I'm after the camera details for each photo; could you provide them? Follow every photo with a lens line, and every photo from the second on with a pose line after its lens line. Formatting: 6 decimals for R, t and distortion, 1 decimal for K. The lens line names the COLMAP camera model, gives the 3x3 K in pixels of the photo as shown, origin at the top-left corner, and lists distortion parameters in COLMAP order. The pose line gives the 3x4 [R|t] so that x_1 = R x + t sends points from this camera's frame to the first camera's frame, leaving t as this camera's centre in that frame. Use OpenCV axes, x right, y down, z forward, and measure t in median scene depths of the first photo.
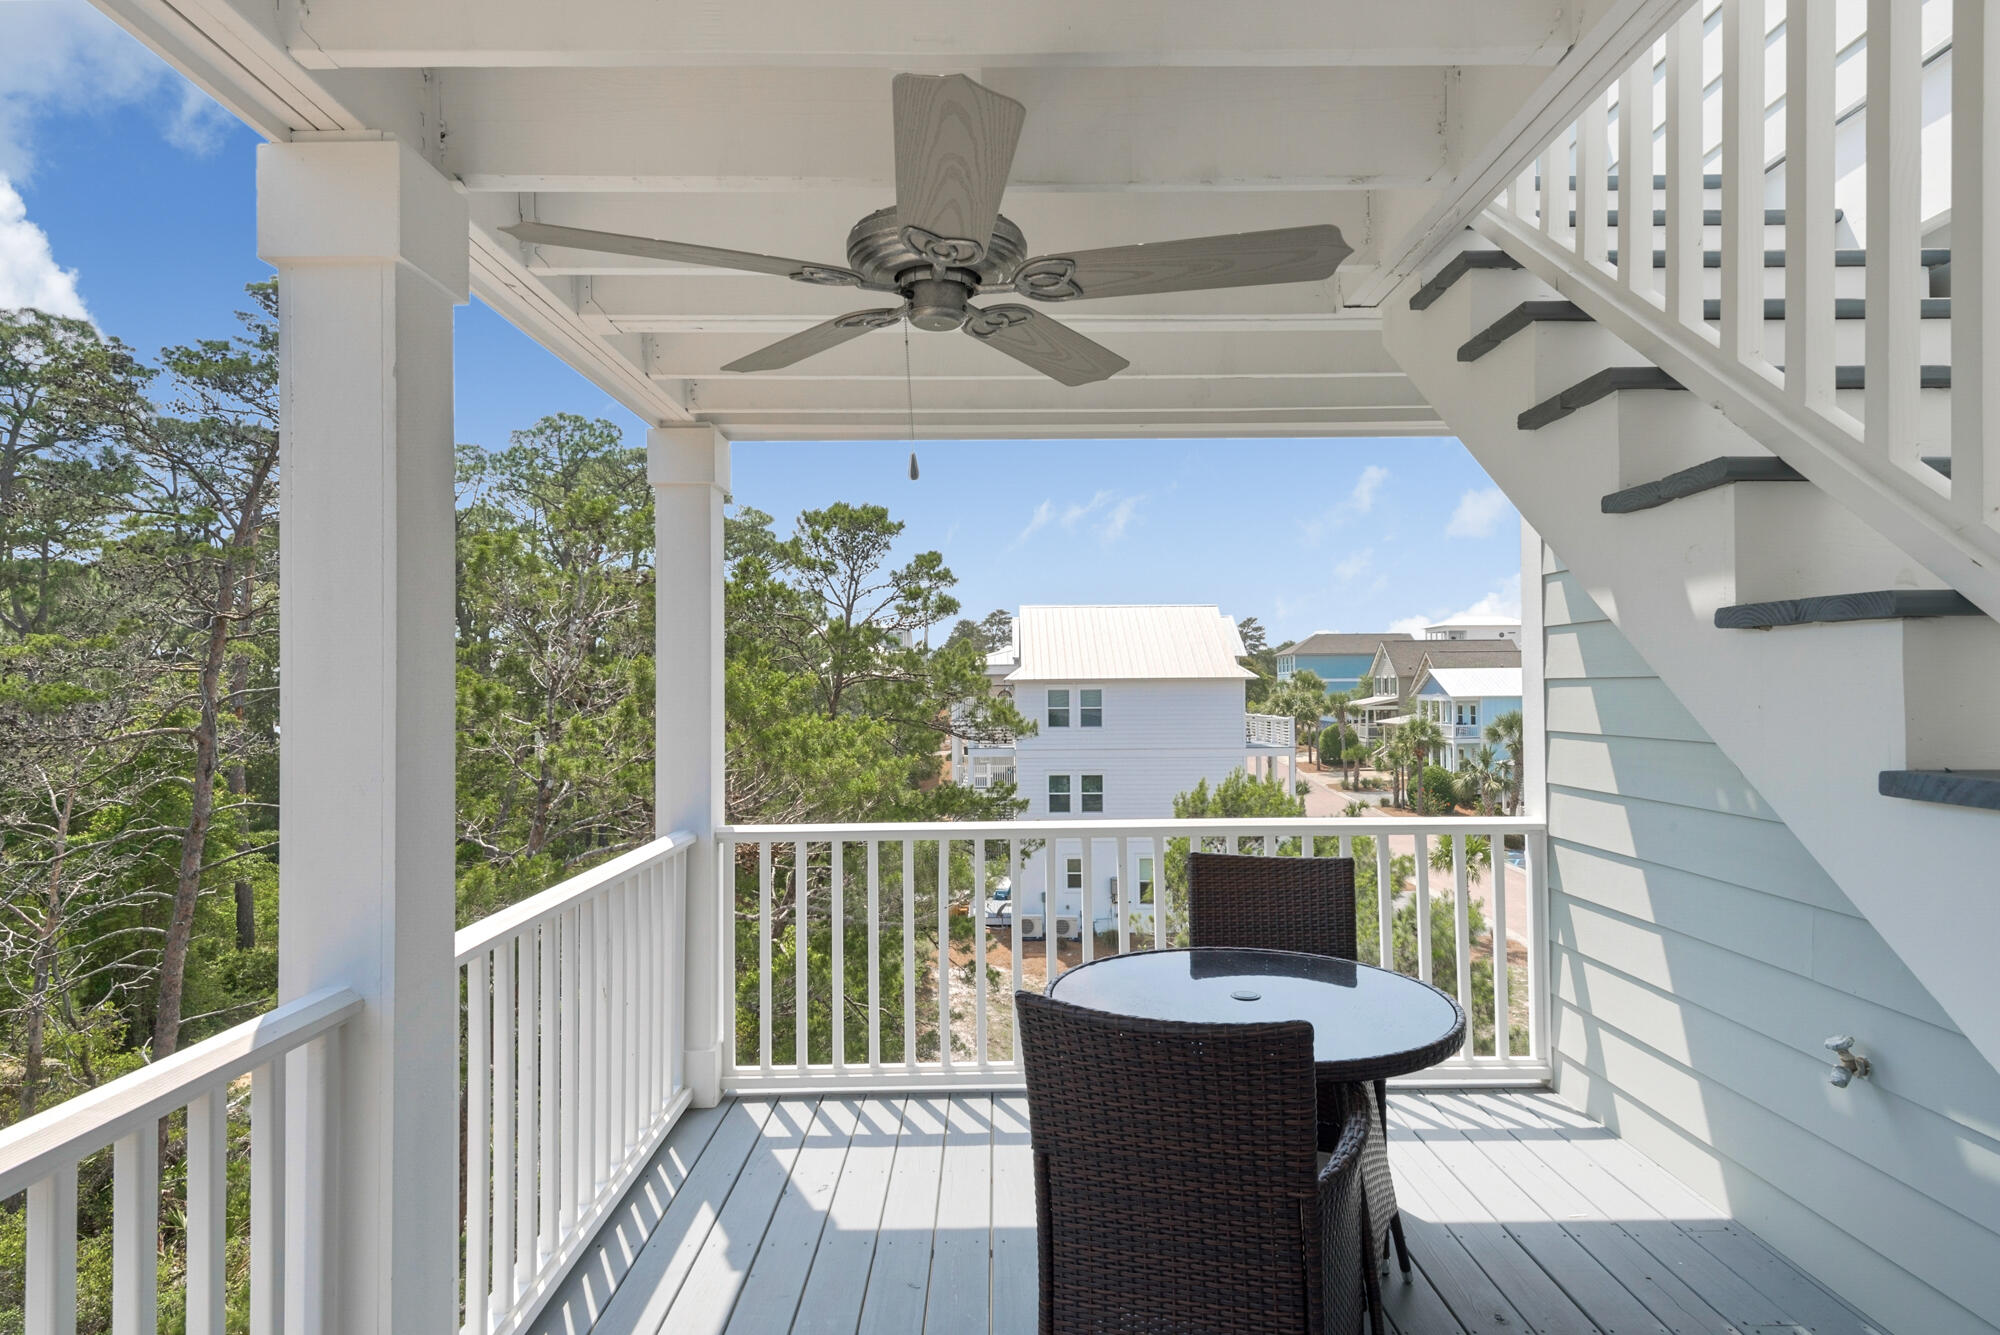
lens RADIAL K [[1077.0, 0, 1006.9], [0, 1077.0, 669.1], [0, 0, 1]] dist [0.007060, -0.003136]
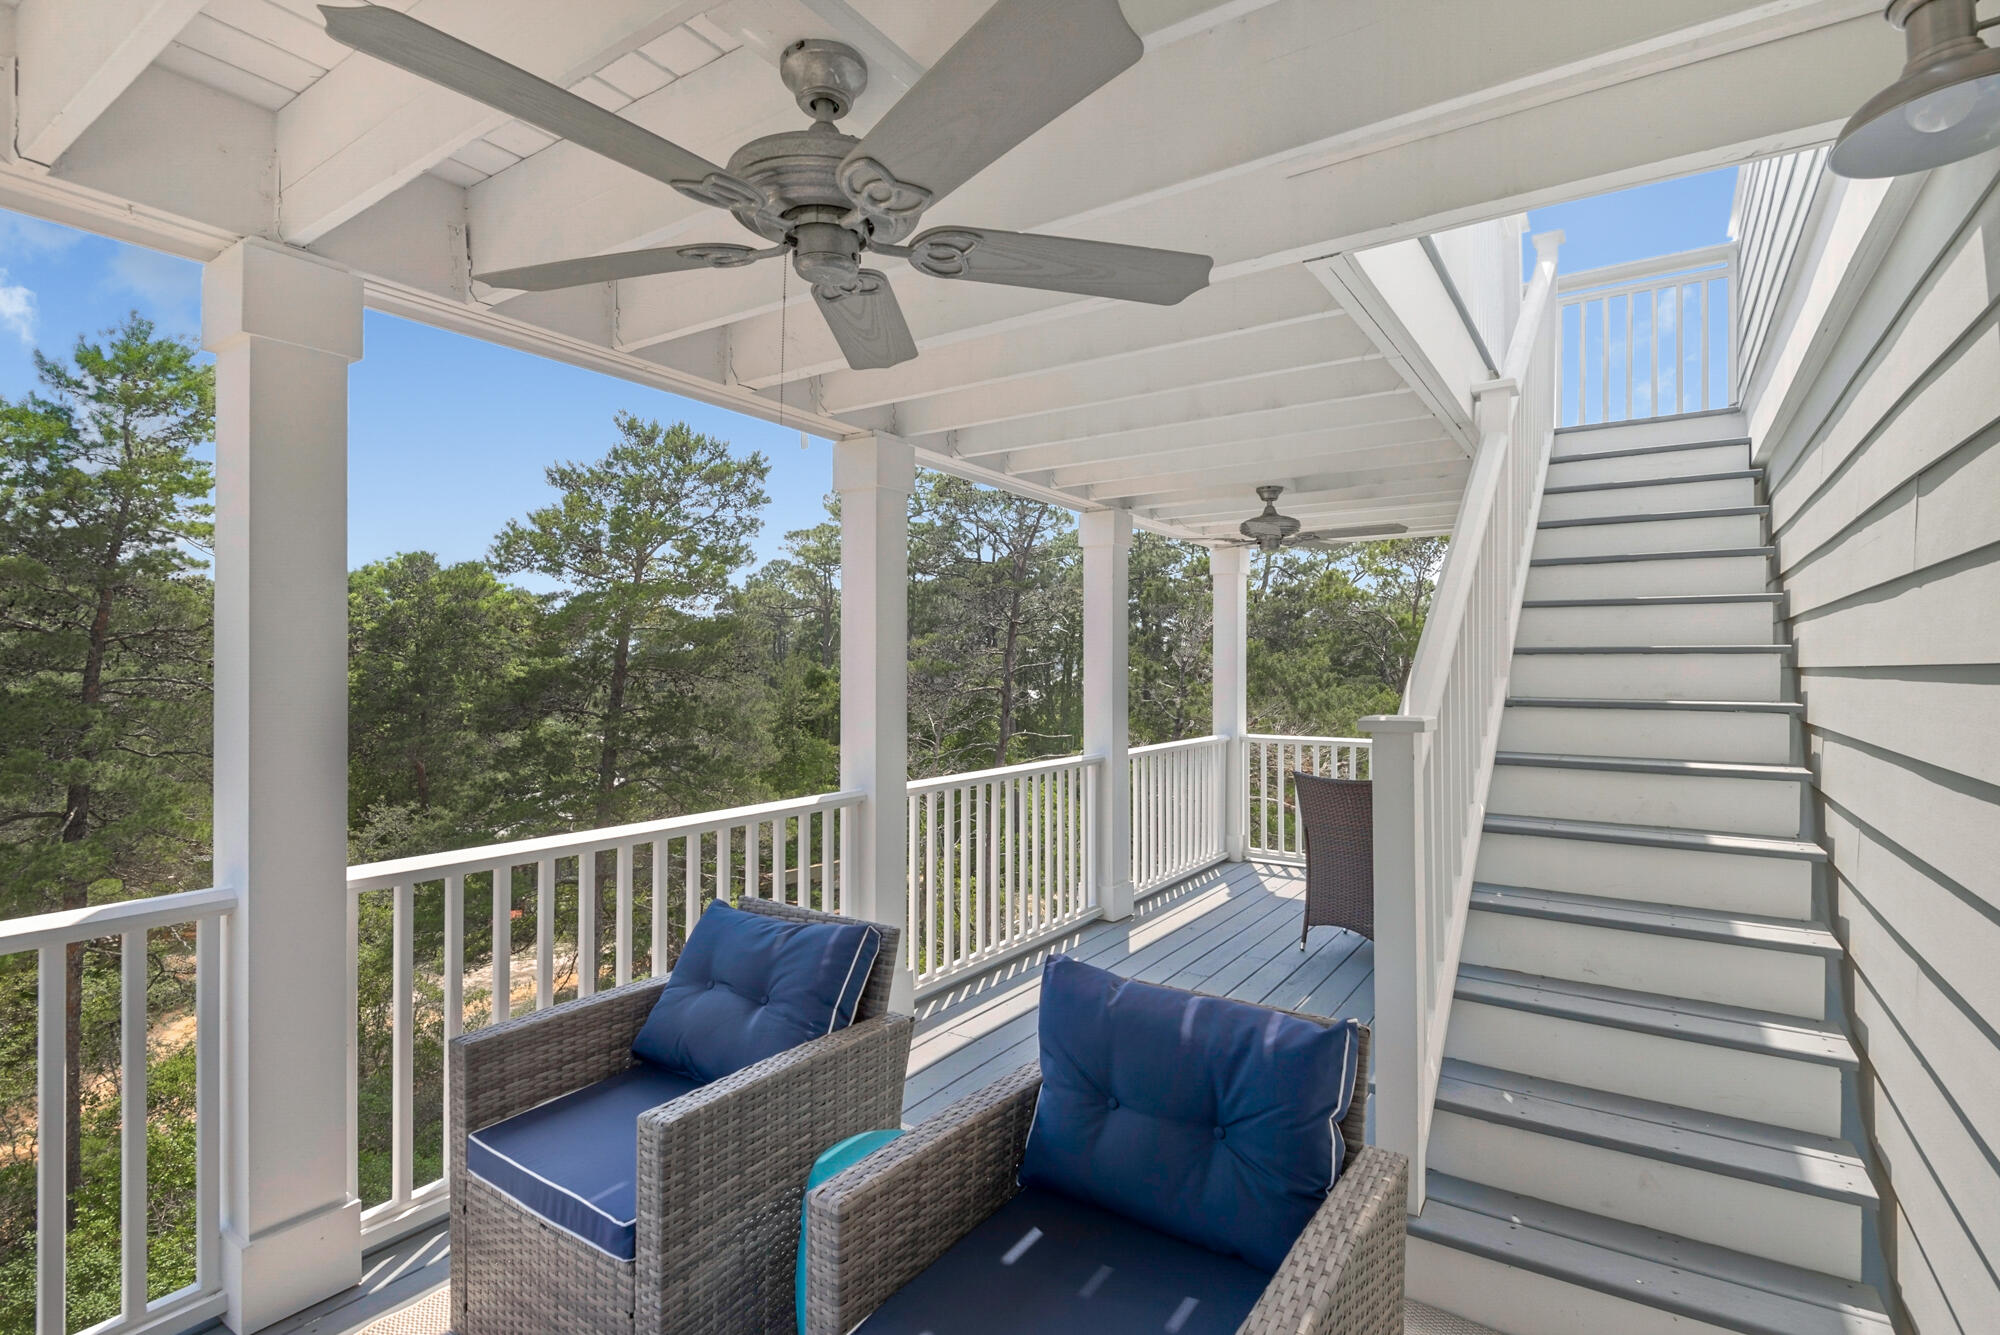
lens RADIAL K [[964.8, 0, 1005.4], [0, 964.8, 662.2], [0, 0, 1]] dist [-0.002563, -0.001998]
pose [[0.818210, 0.004577, -0.574902, 0.280870], [0.004569, 0.999885, 0.014463, -0.015545], [0.574902, -0.014461, 0.818095, -0.520776]]
